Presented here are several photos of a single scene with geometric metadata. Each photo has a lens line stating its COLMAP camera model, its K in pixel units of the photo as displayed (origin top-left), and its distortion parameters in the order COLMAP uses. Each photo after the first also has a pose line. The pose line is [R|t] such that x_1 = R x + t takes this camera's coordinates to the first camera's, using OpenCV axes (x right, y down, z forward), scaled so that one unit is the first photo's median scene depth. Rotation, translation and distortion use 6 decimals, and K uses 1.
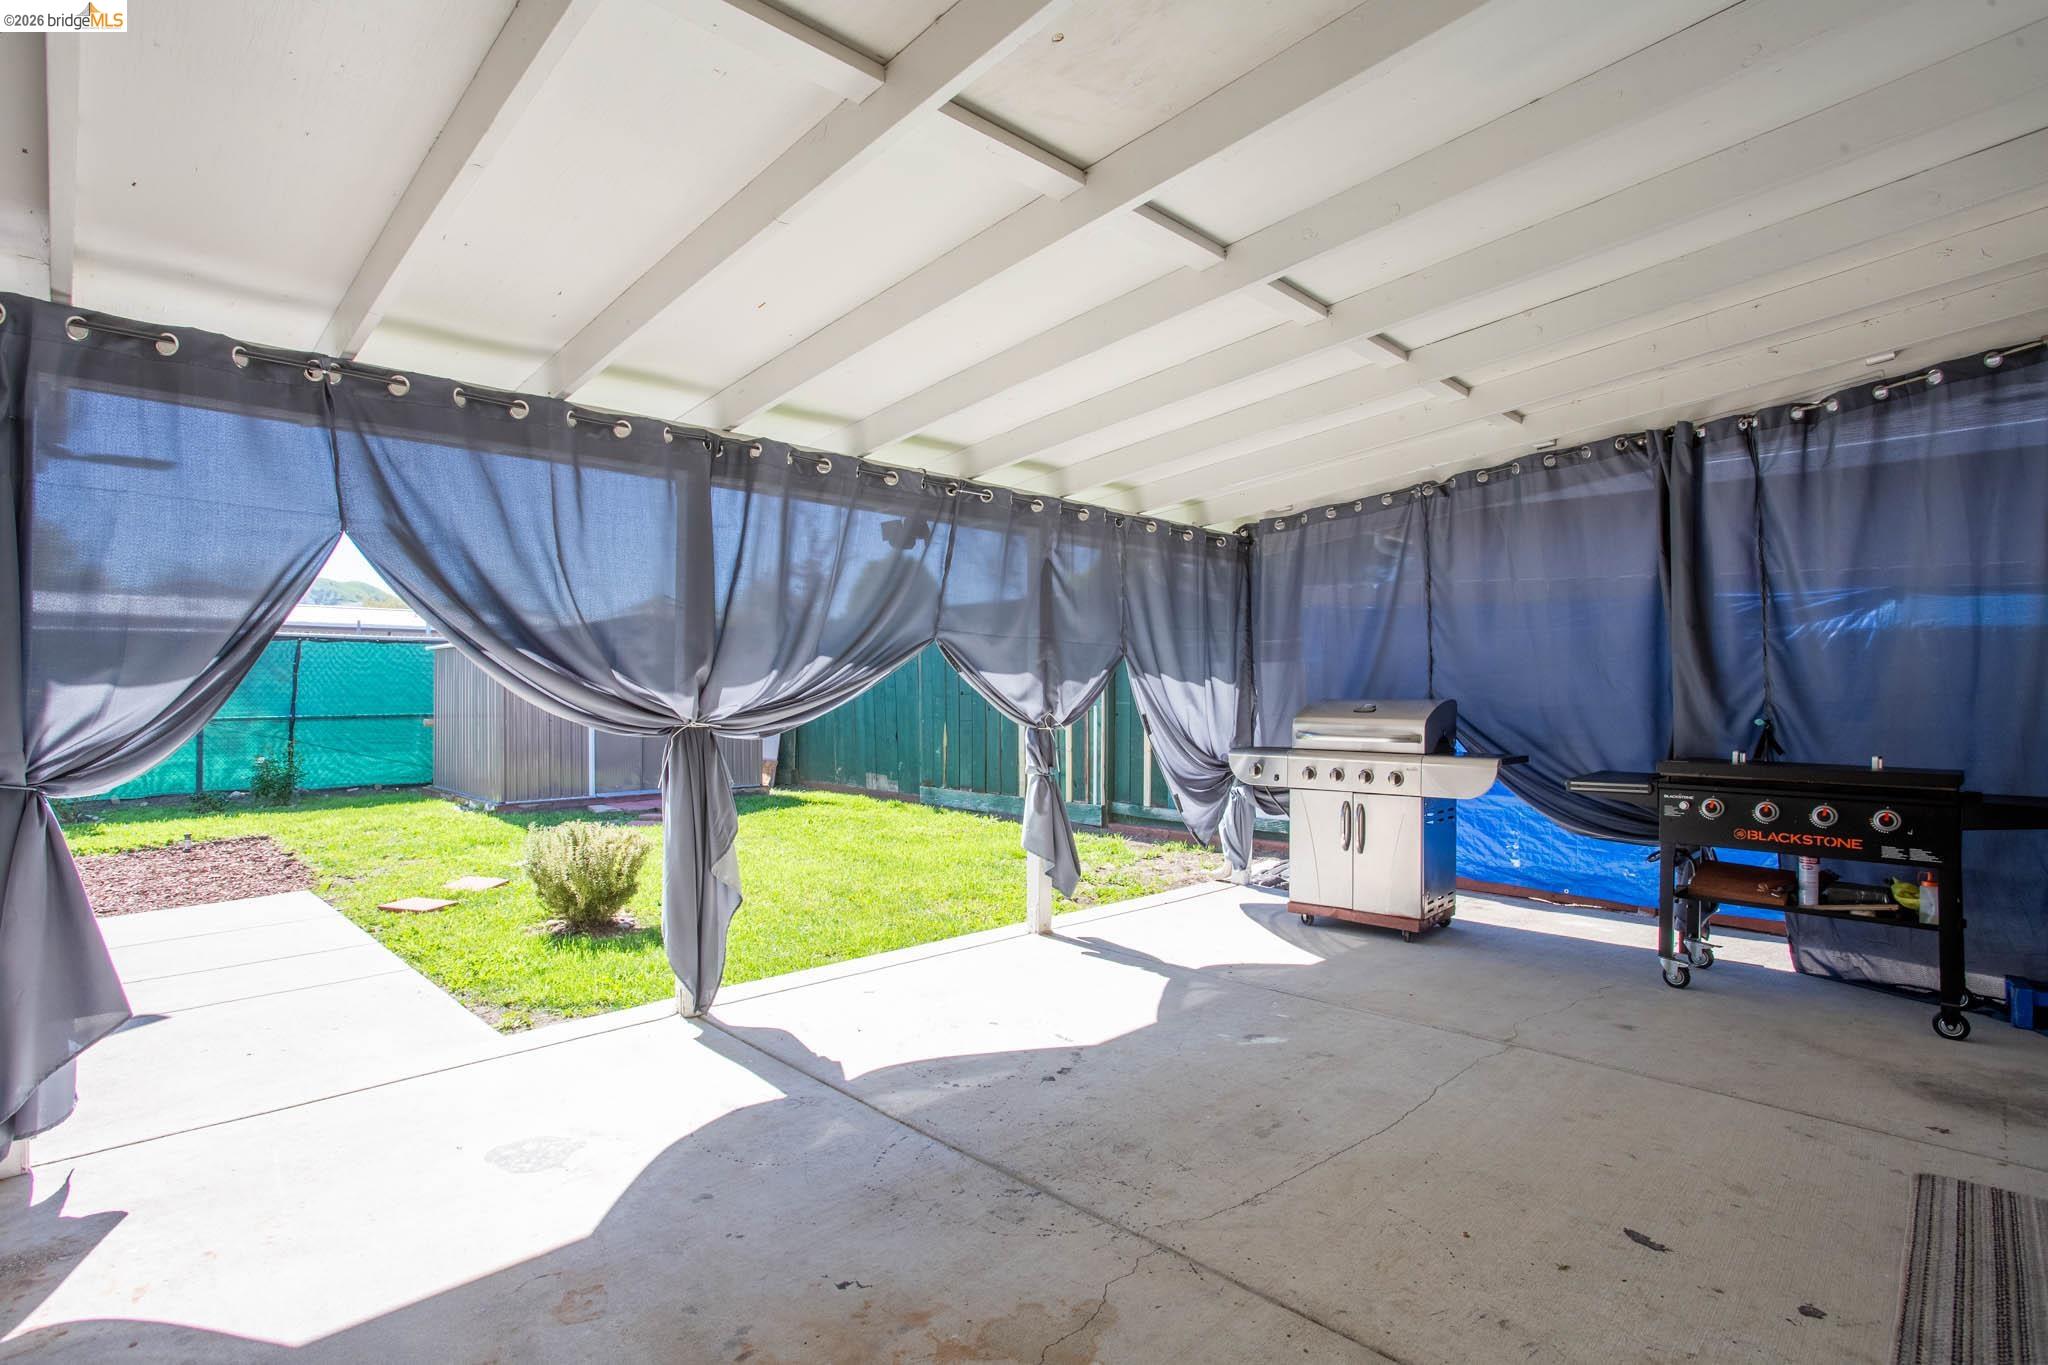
lens RADIAL K [[1000.6, 0, 1012.3], [0, 1000.6, 683.6], [0, 0, 1]] dist [-0.077756, 0.028451]
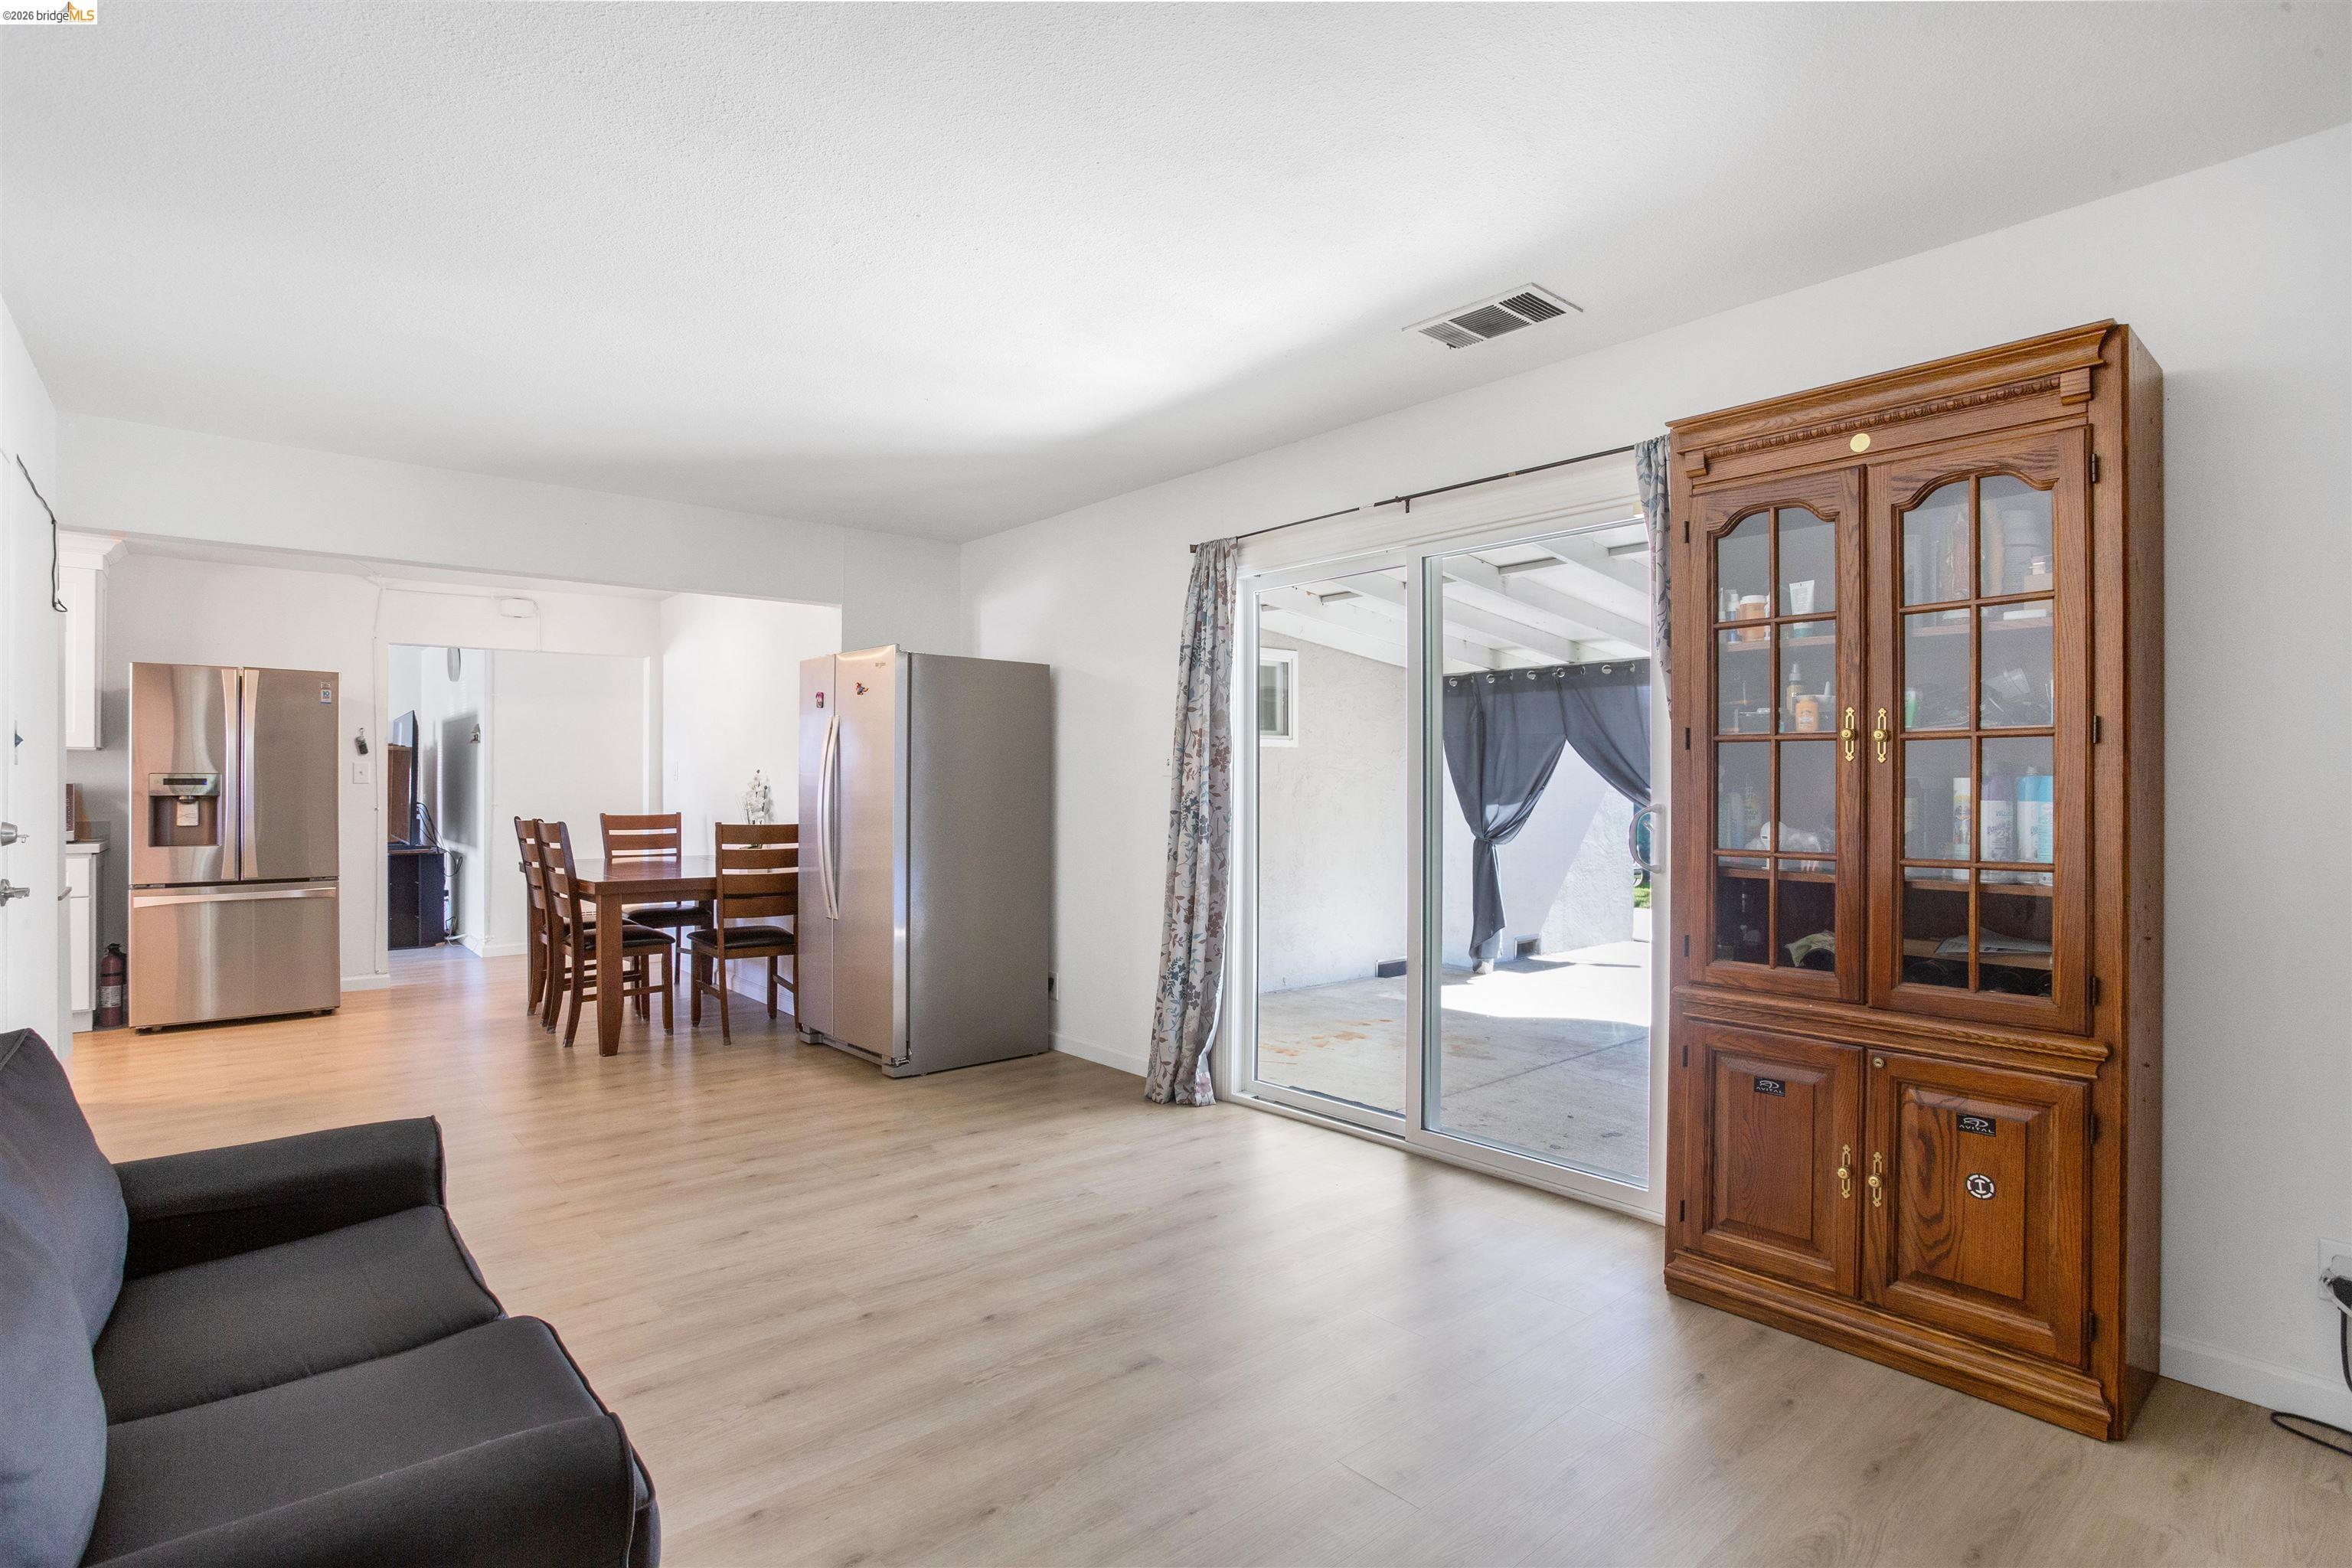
lens RADIAL K [[1142.7, 0, 1167.3], [0, 1142.7, 780.0], [0, 0, 1]] dist [-0.016187, 0.000299]
pose [[-0.095203, -0.006966, -0.995434, 1.662424], [0.000121, 0.999975, -0.007009, -0.032266], [0.995458, -0.000788, -0.095199, 0.228382]]
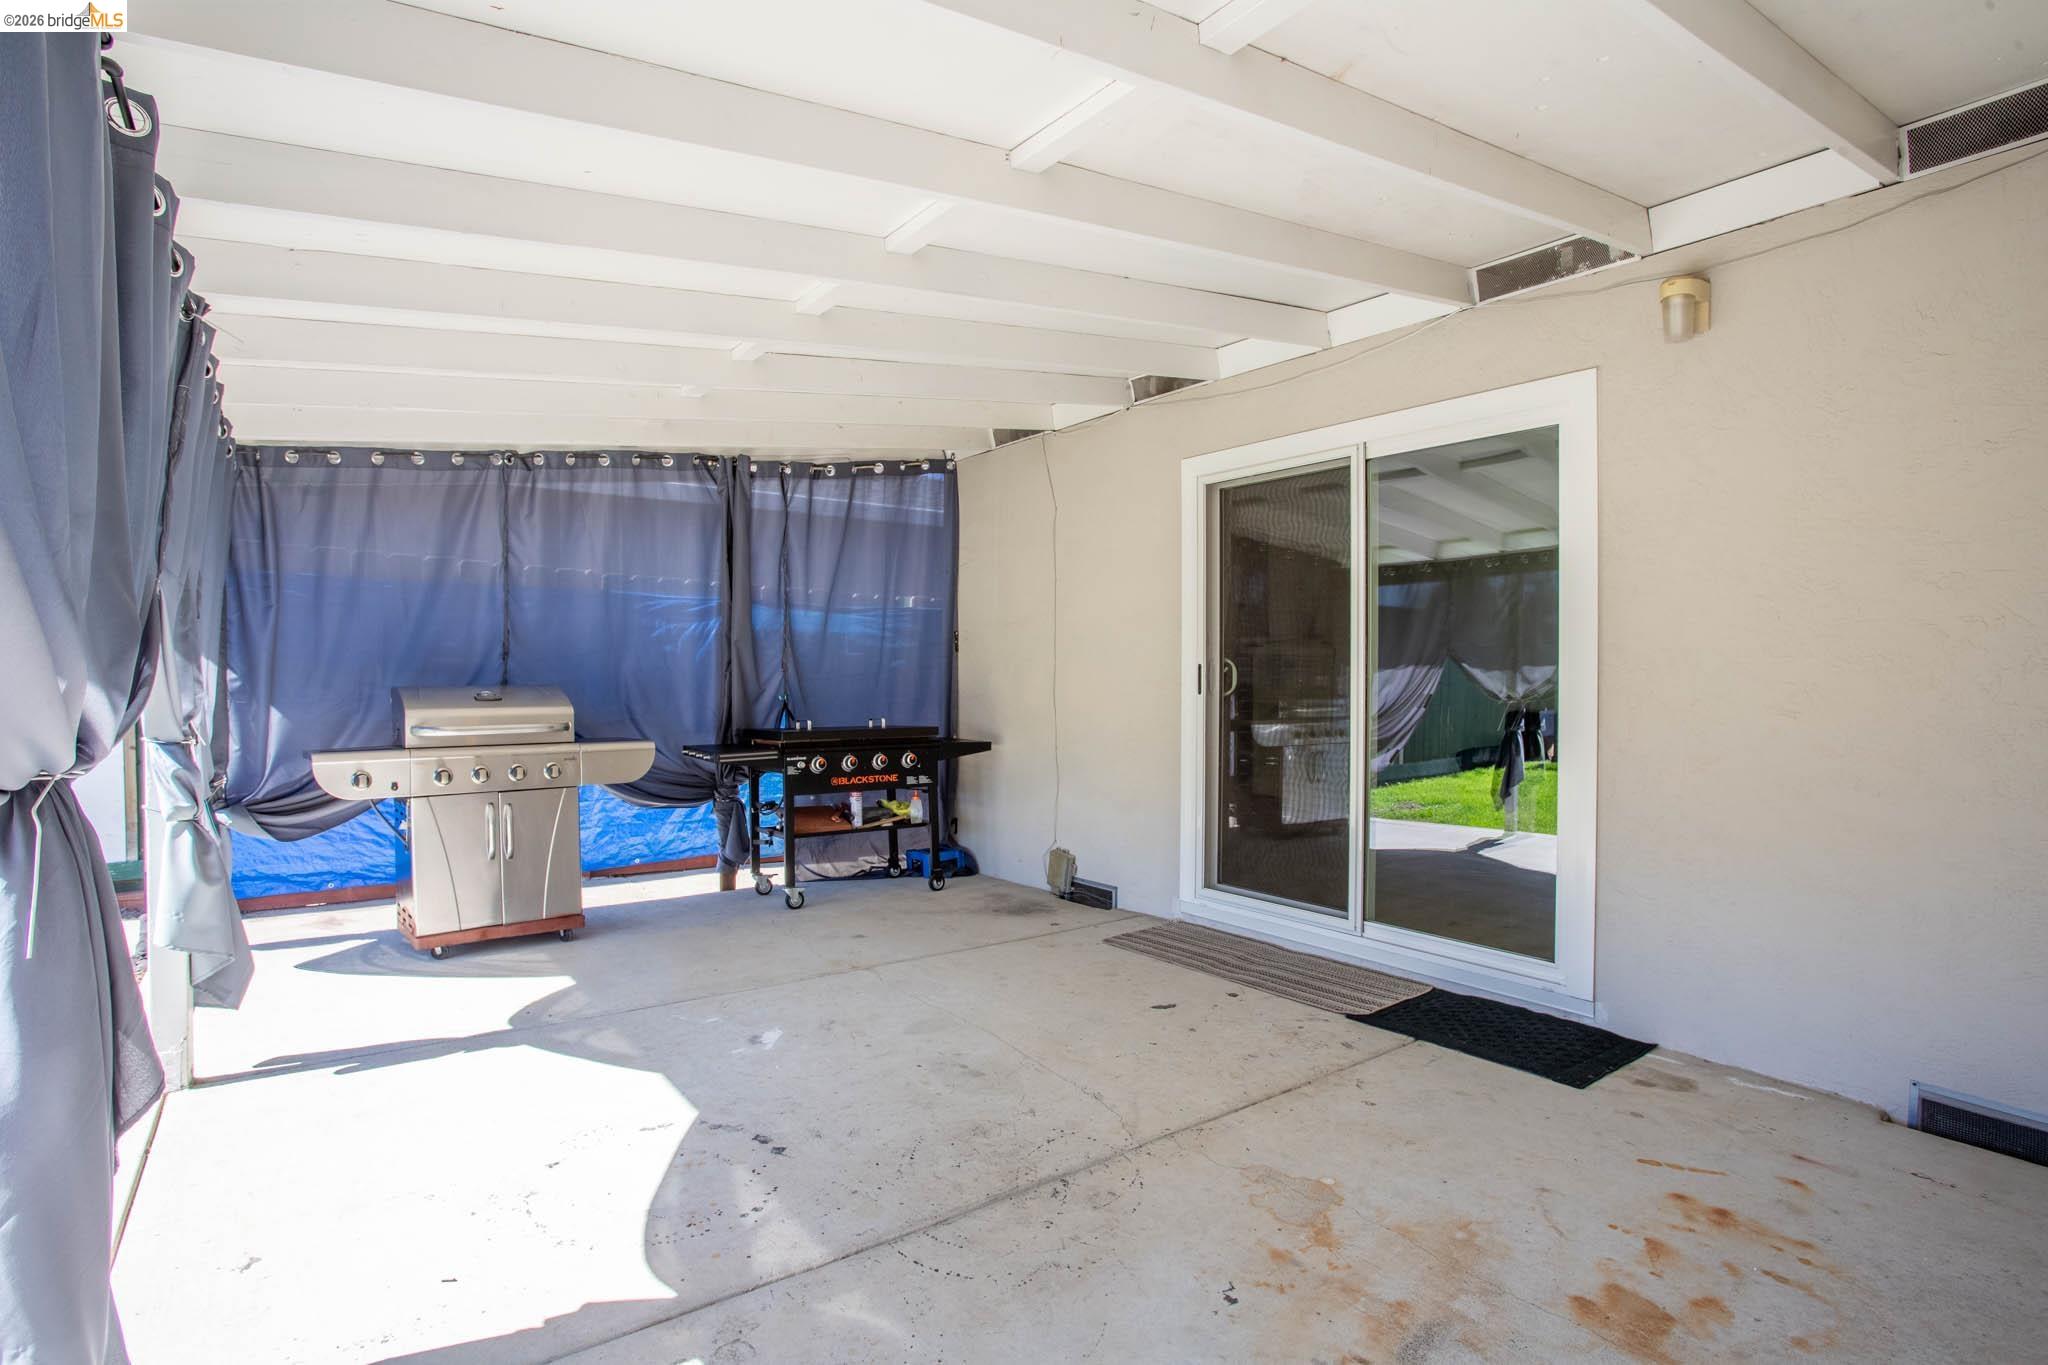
lens RADIAL K [[1000.6, 0, 1012.3], [0, 1000.6, 683.6], [0, 0, 1]] dist [-0.077756, 0.028451]
pose [[0.156210, -0.011352, 0.987659, -0.607496], [-0.003717, 0.999920, 0.012081, 0.002255], [-0.987717, -0.005558, 0.156155, 0.568539]]
